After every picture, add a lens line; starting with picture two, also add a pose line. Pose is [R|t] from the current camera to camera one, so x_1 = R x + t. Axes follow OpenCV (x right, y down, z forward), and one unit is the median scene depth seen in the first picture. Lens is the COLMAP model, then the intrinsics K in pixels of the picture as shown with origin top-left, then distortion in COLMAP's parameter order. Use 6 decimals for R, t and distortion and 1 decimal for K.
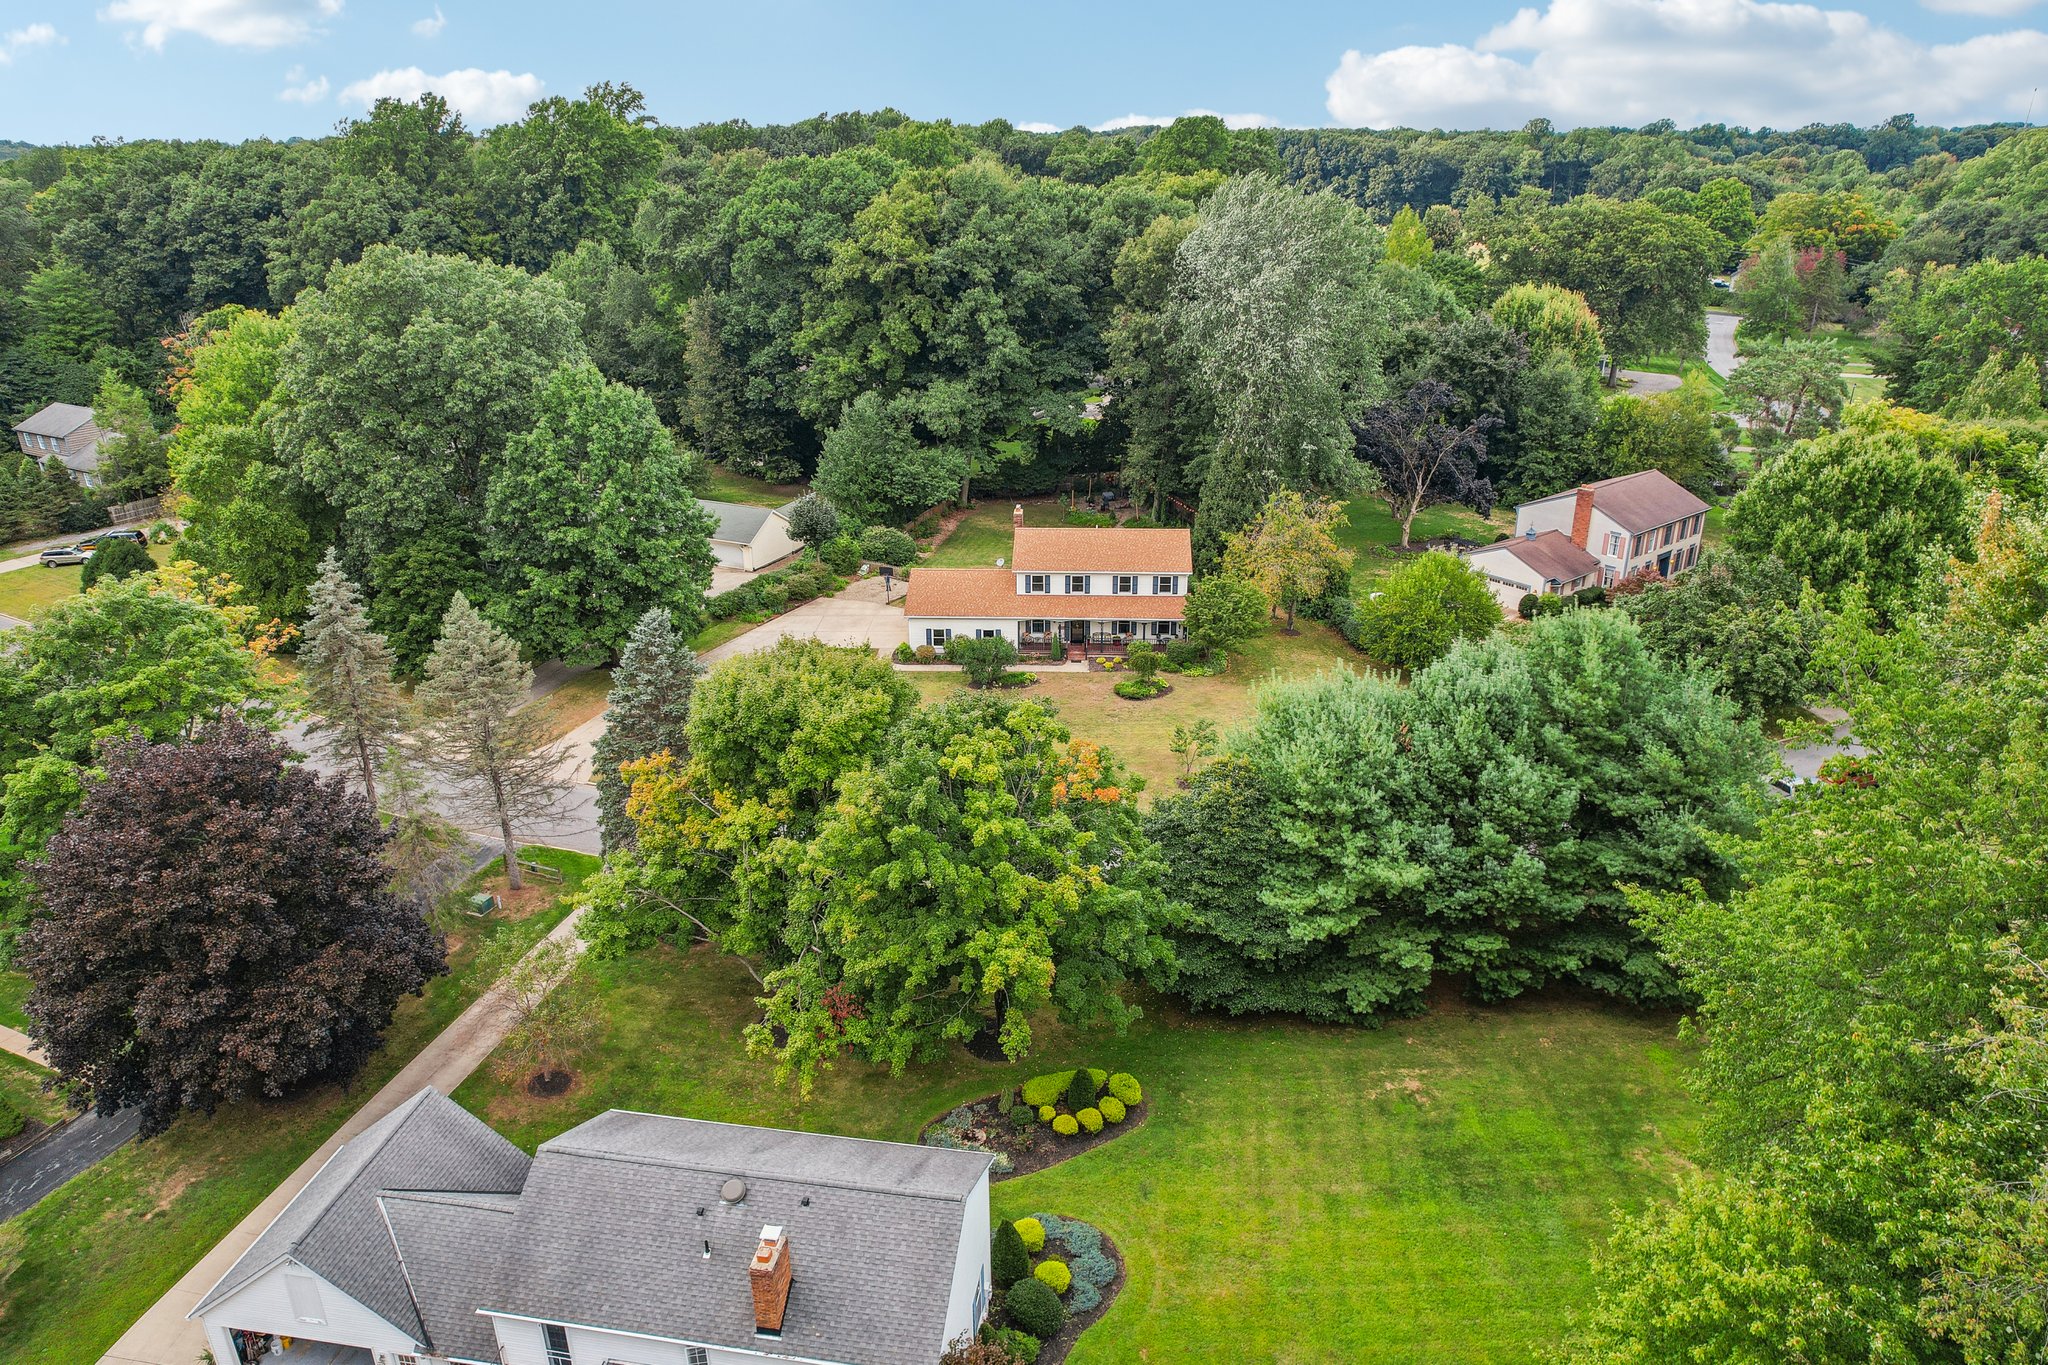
lens RADIAL K [[1371.5, 0, 1024.0], [0, 1371.5, 682.5], [0, 0, 1]] dist [-0.069007, 0.054223]
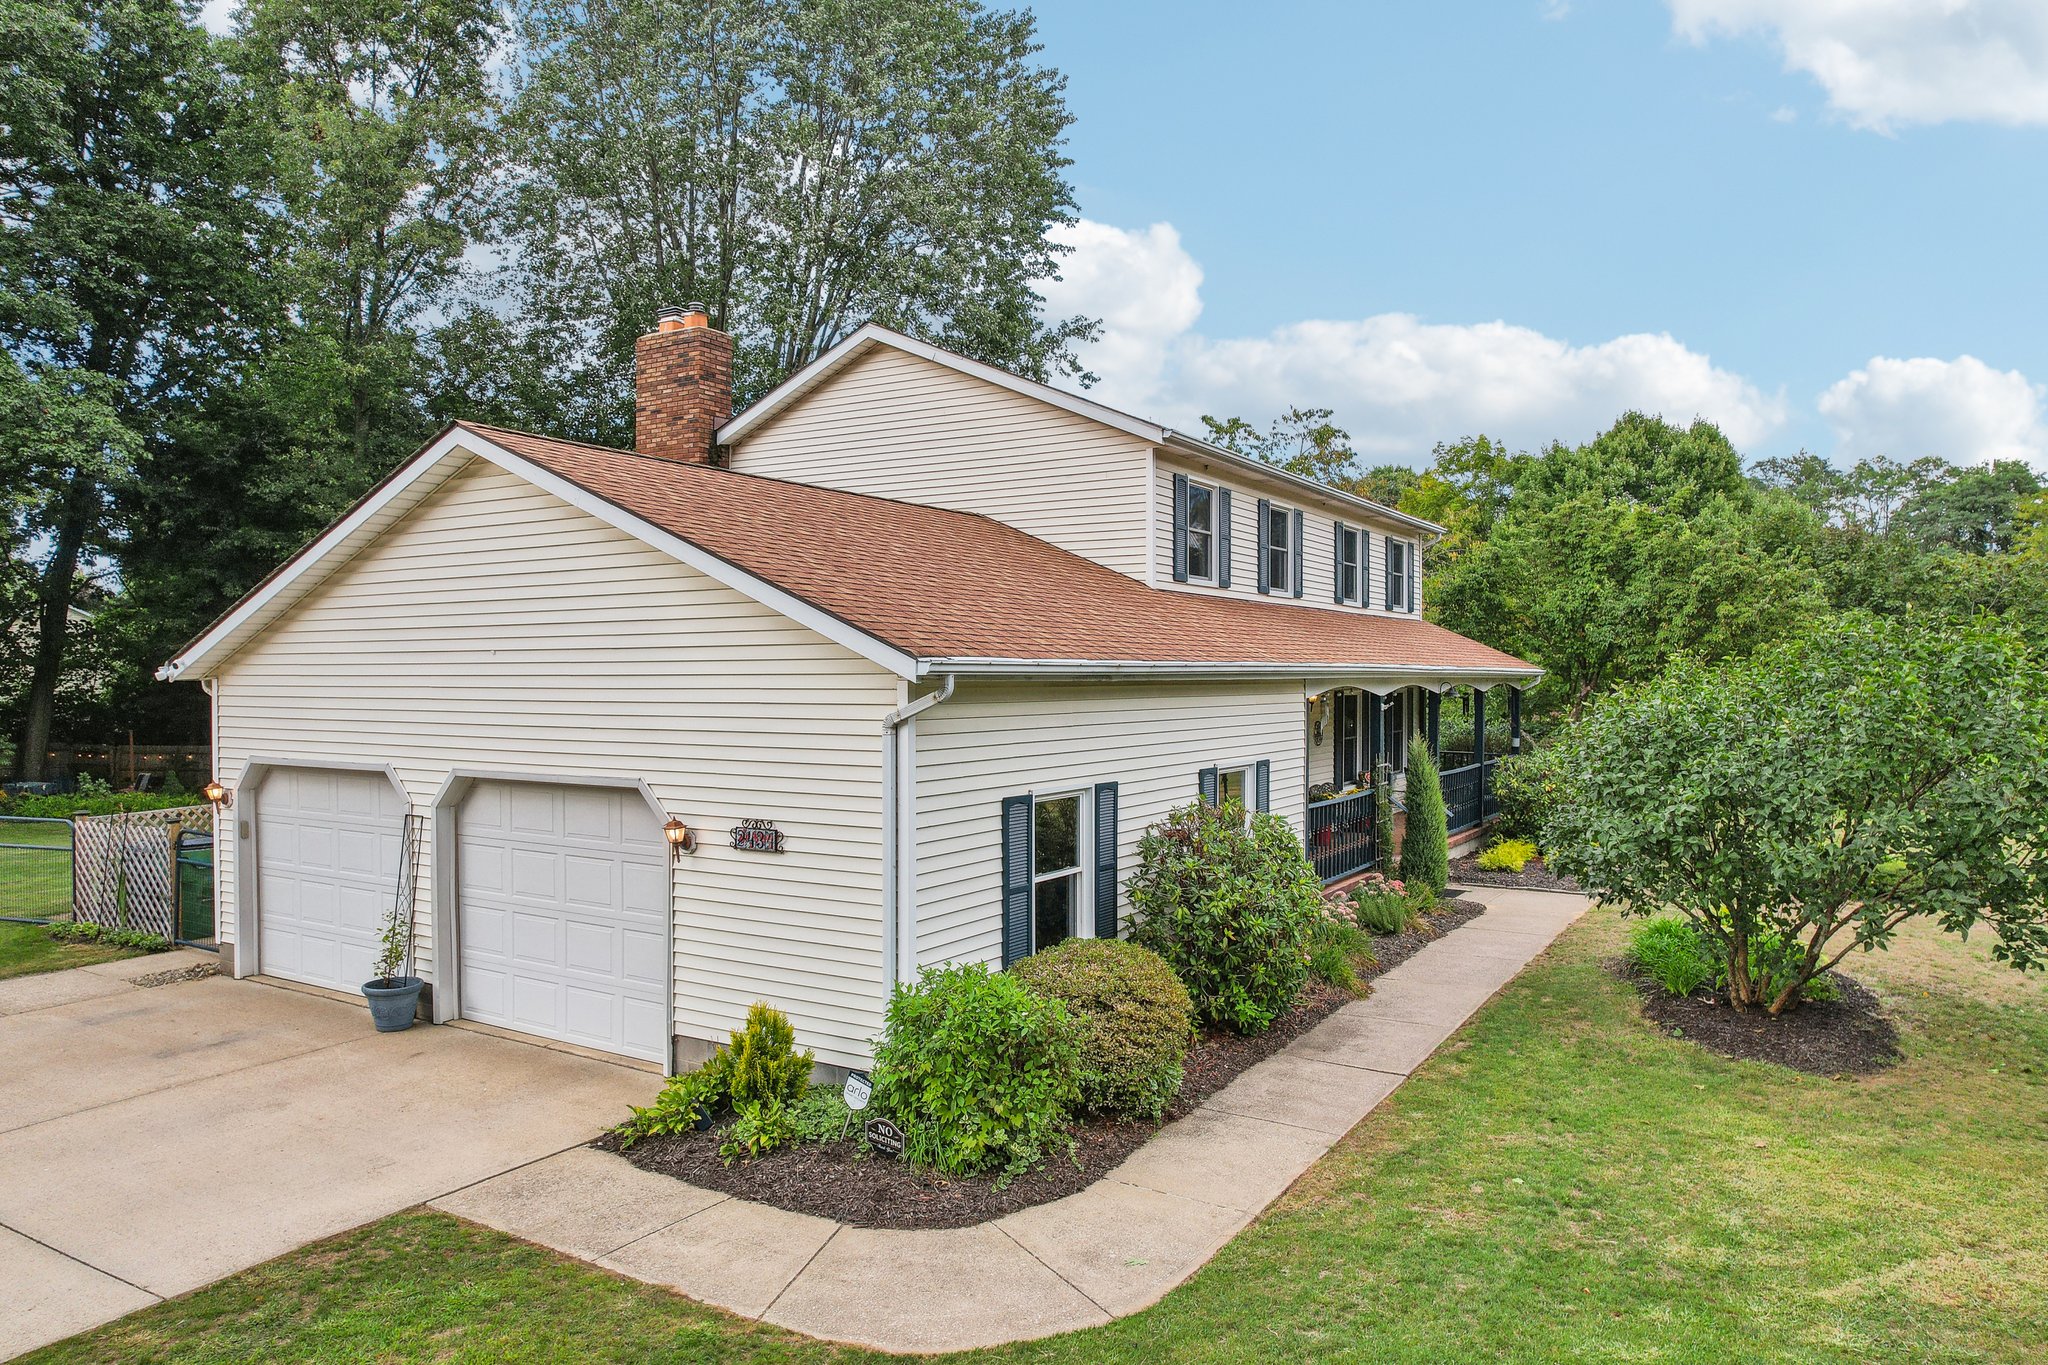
lens RADIAL K [[1371.5, 0, 1024.0], [0, 1371.5, 682.5], [0, 0, 1]] dist [-0.069007, 0.054223]
pose [[0.483070, -0.000317, 0.875582, -0.162558], [0.333631, 0.924625, -0.183734, -0.027652], [-0.809527, 0.380878, 0.446765, 0.946666]]
